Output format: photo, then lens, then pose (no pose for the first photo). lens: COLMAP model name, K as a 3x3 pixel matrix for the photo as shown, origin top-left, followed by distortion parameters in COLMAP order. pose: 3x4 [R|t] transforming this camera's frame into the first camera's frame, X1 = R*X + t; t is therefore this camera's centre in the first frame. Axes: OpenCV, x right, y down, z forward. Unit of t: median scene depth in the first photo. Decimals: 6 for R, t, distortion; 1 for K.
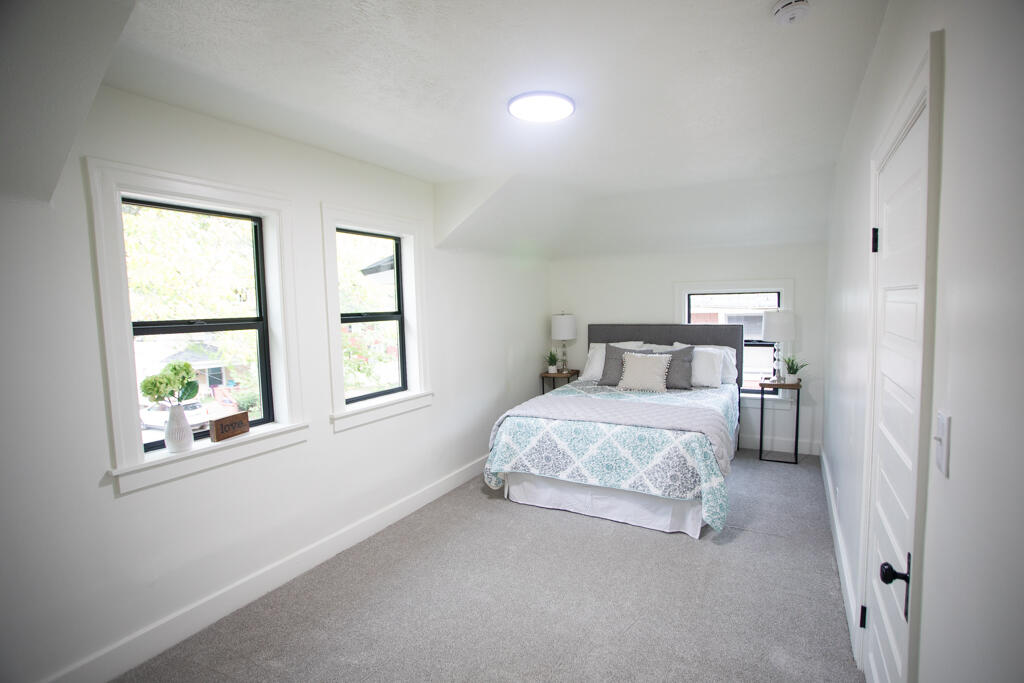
lens RADIAL K [[494.6, 0, 516.6], [0, 494.6, 343.0], [0, 0, 1]] dist [-0.076743, 0.036132]
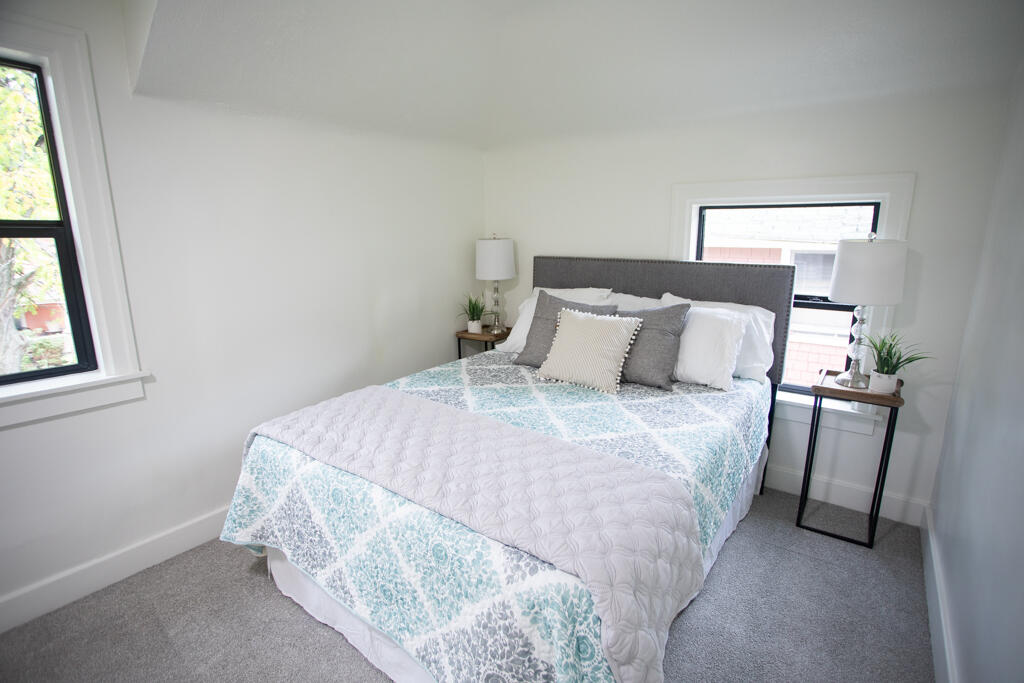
lens RADIAL K [[494.6, 0, 516.6], [0, 494.6, 343.0], [0, 0, 1]] dist [-0.076743, 0.036132]
pose [[0.990274, 0.053067, -0.128616, 0.249501], [-0.035060, 0.989752, 0.138429, -0.017953], [0.134643, -0.132574, 0.981985, 0.458483]]
